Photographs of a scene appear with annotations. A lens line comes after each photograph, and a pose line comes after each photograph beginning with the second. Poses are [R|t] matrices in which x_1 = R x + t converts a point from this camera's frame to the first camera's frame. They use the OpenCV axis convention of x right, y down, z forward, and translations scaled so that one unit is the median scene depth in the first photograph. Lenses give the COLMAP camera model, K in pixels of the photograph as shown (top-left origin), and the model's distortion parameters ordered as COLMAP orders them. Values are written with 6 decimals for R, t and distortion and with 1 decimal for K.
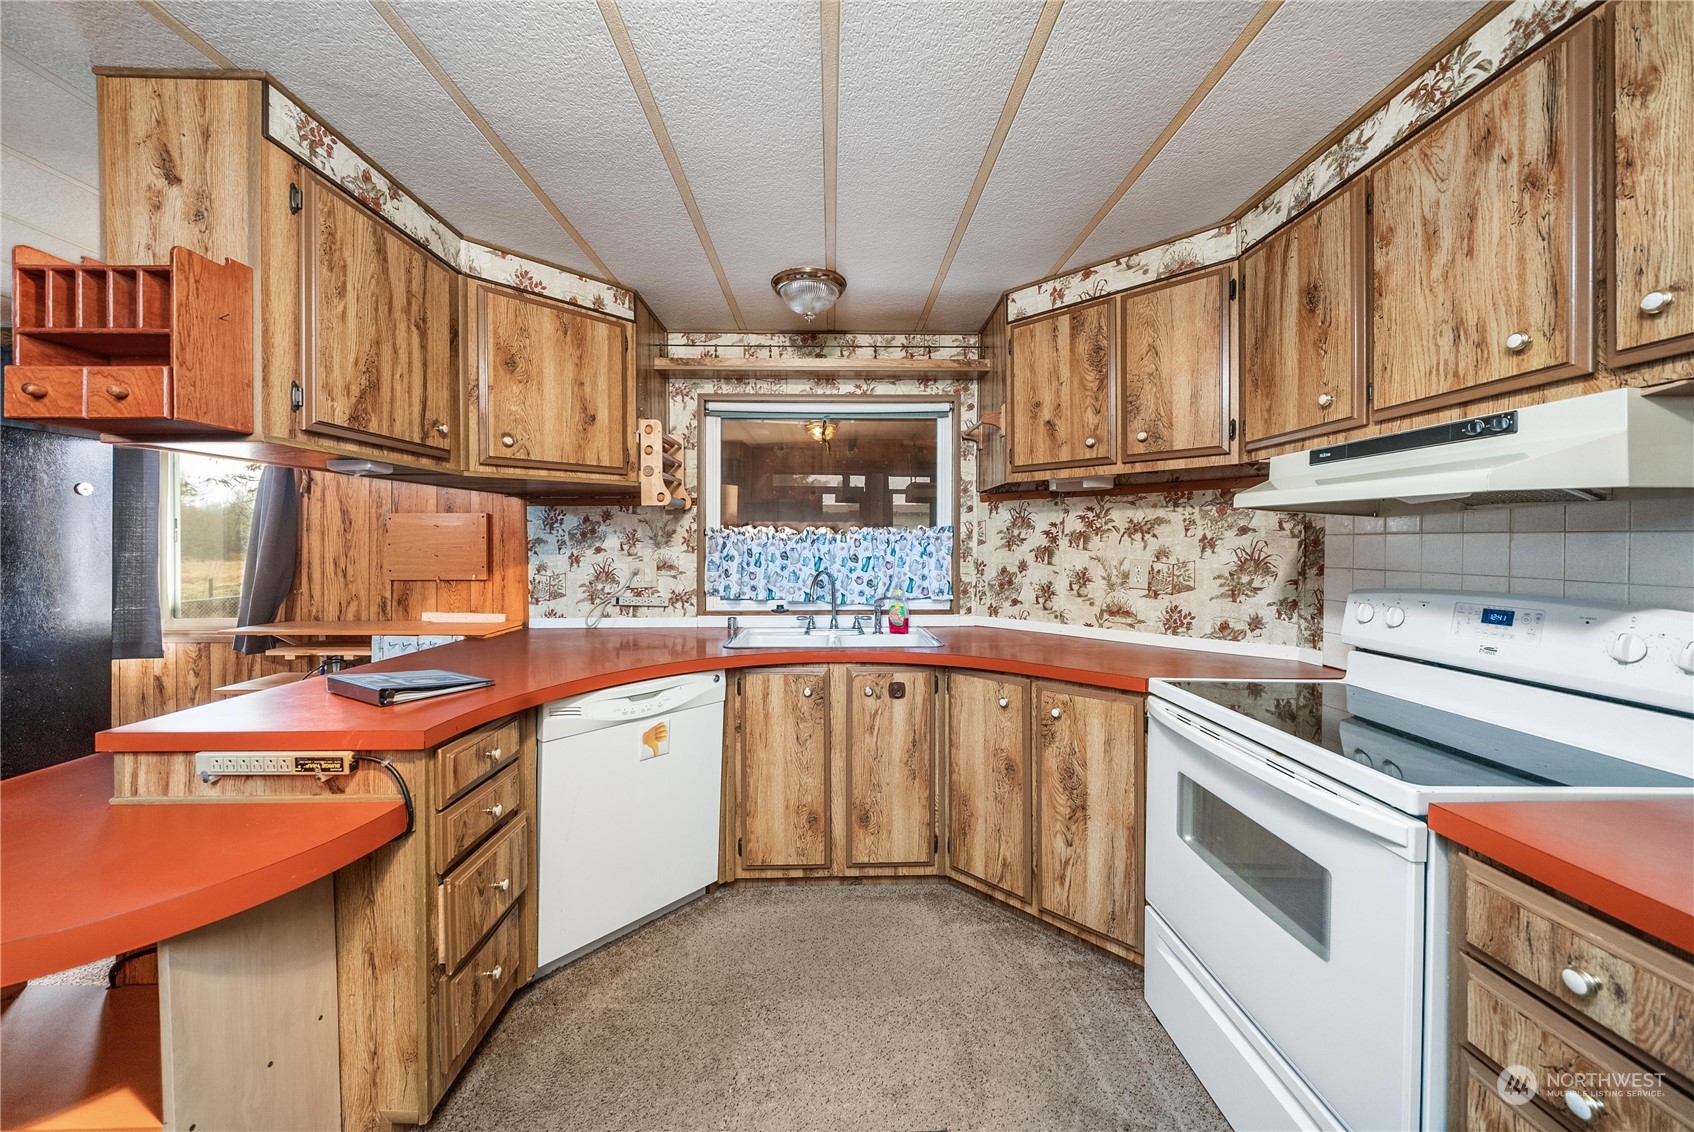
lens RADIAL K [[588.8, 0, 849.2], [0, 588.8, 543.0], [0, 0, 1]] dist [-0.006737, -0.000126]
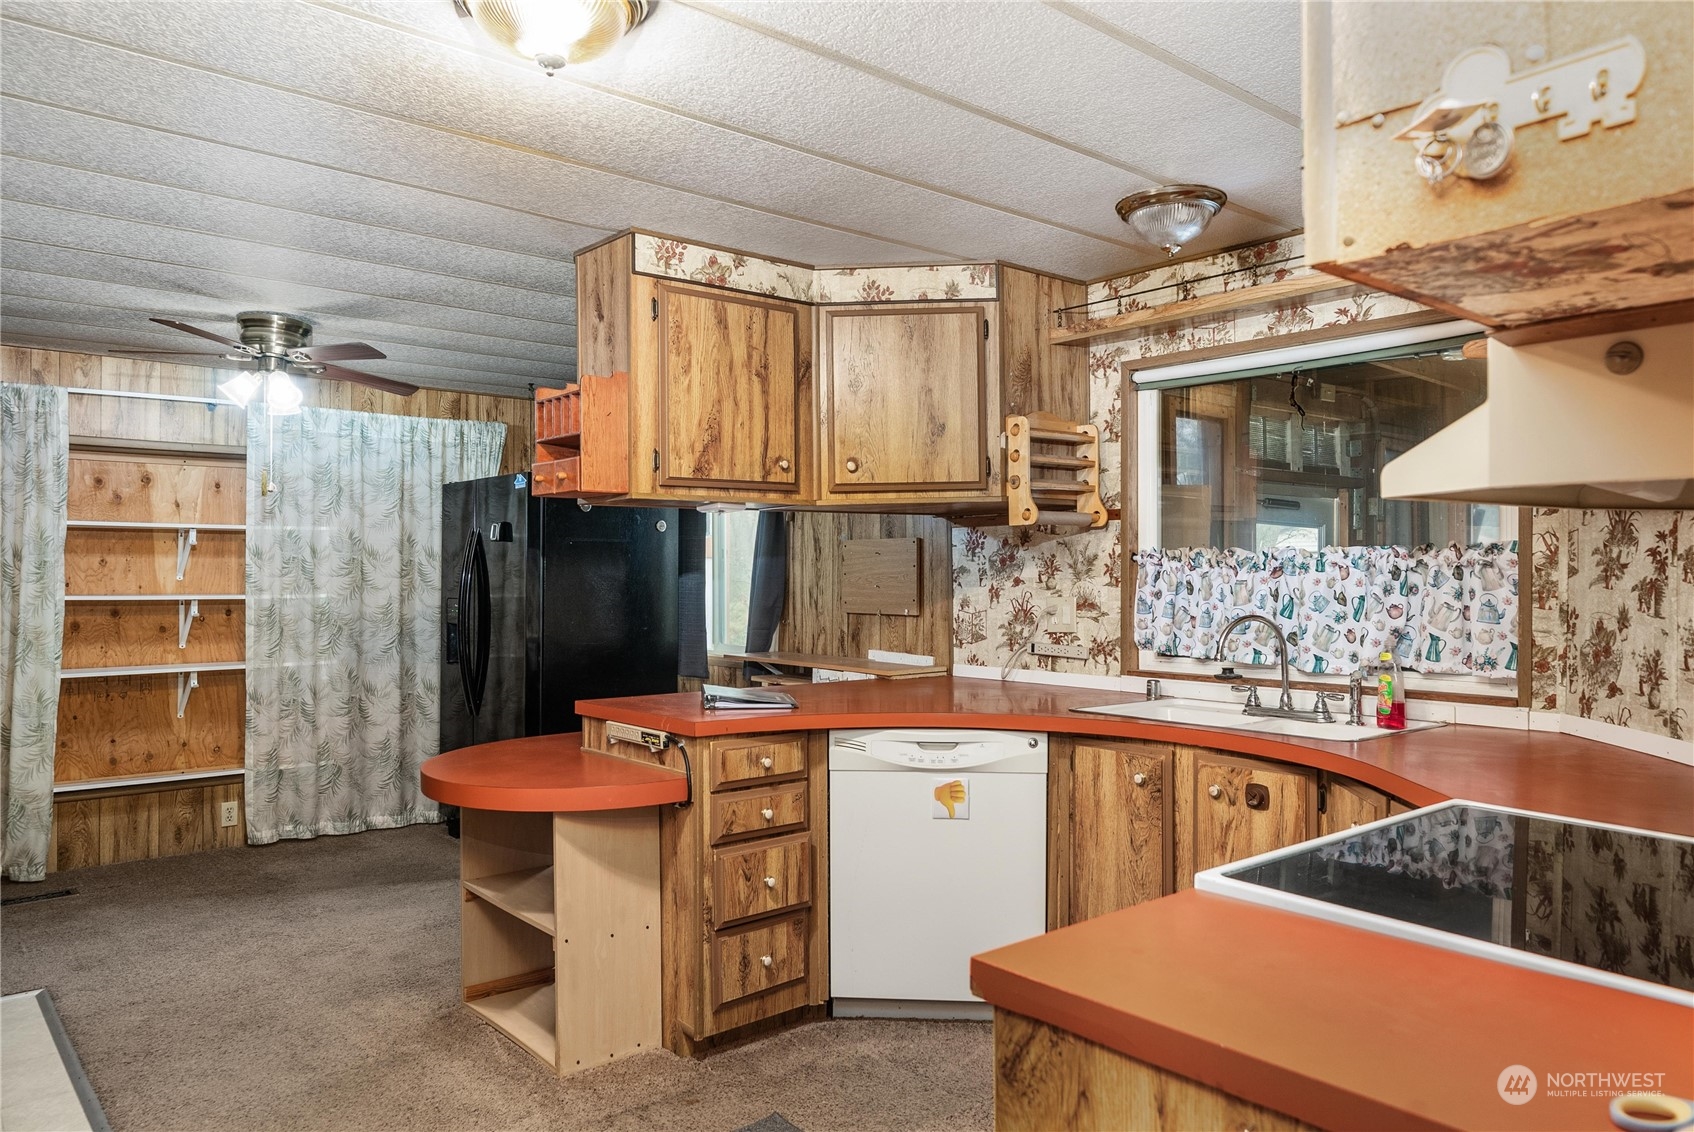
lens RADIAL K [[1155.4, 0, 847.0], [0, 1155.4, 566.0], [0, 0, 1]] dist [0.003662, -0.000171]
pose [[0.623764, -0.003991, -0.781603, 0.786860], [-0.000321, 0.999986, -0.005362, -0.000518], [0.781613, 0.003595, 0.623753, -0.161760]]
